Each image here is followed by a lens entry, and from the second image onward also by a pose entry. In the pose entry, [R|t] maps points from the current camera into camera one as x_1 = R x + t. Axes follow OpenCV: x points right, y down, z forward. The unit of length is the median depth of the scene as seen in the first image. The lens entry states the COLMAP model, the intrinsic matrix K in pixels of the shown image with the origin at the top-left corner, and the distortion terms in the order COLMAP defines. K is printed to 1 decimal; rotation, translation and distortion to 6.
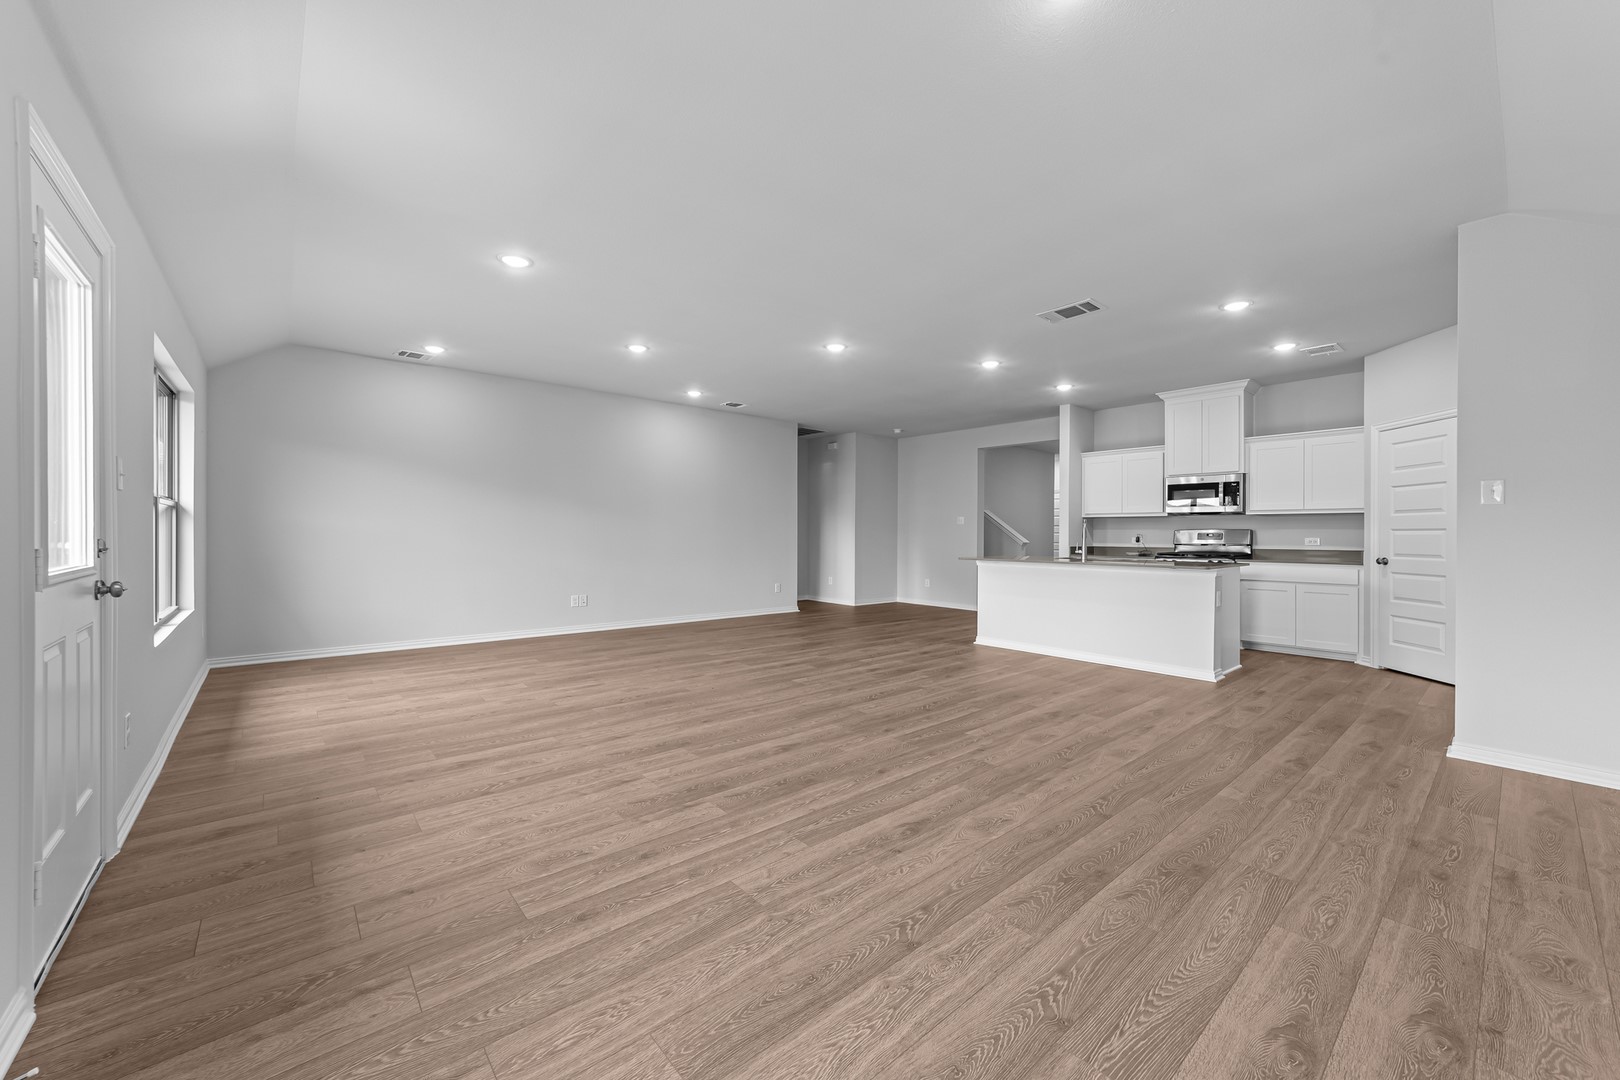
lens RADIAL K [[618.8, 0, 819.4], [0, 618.8, 534.7], [0, 0, 1]] dist [0.017968, 0.000514]
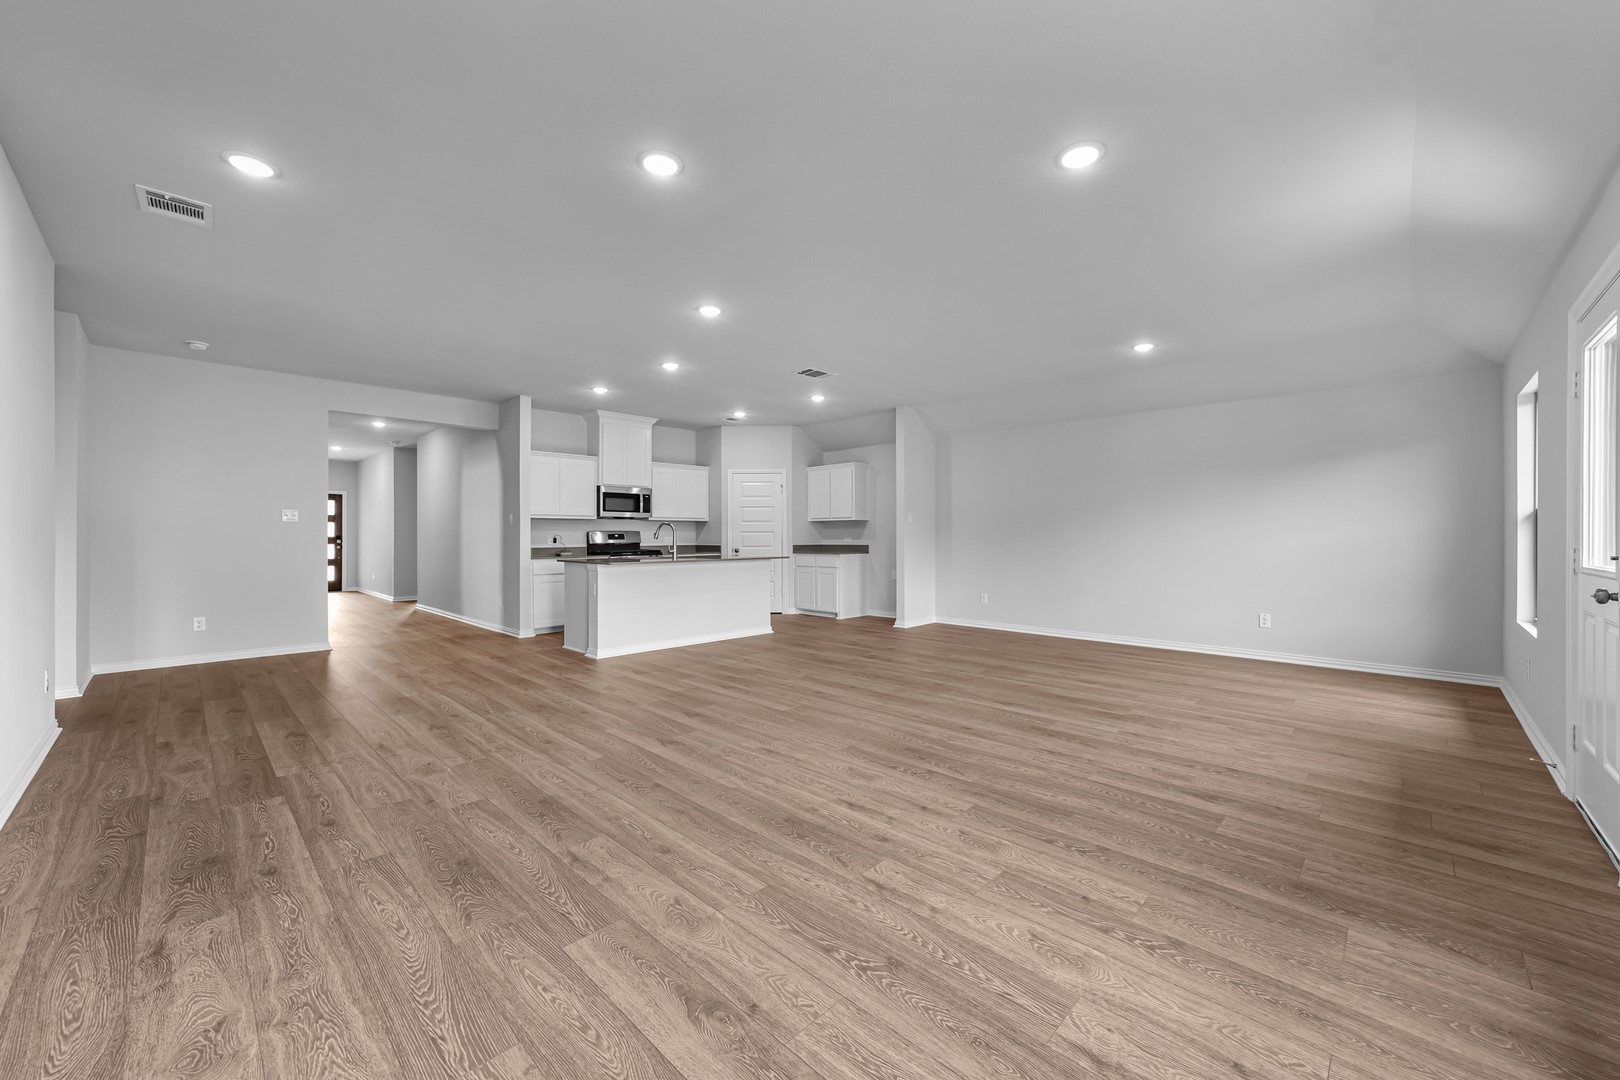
lens RADIAL K [[618.8, 0, 819.2], [0, 618.8, 538.5], [0, 0, 1]] dist [0.017968, 0.000514]
pose [[-0.098608, -0.007827, 0.995096, -1.237549], [0.000672, 0.999968, 0.007932, -0.006360], [-0.995126, 0.001451, -0.098599, 1.454338]]
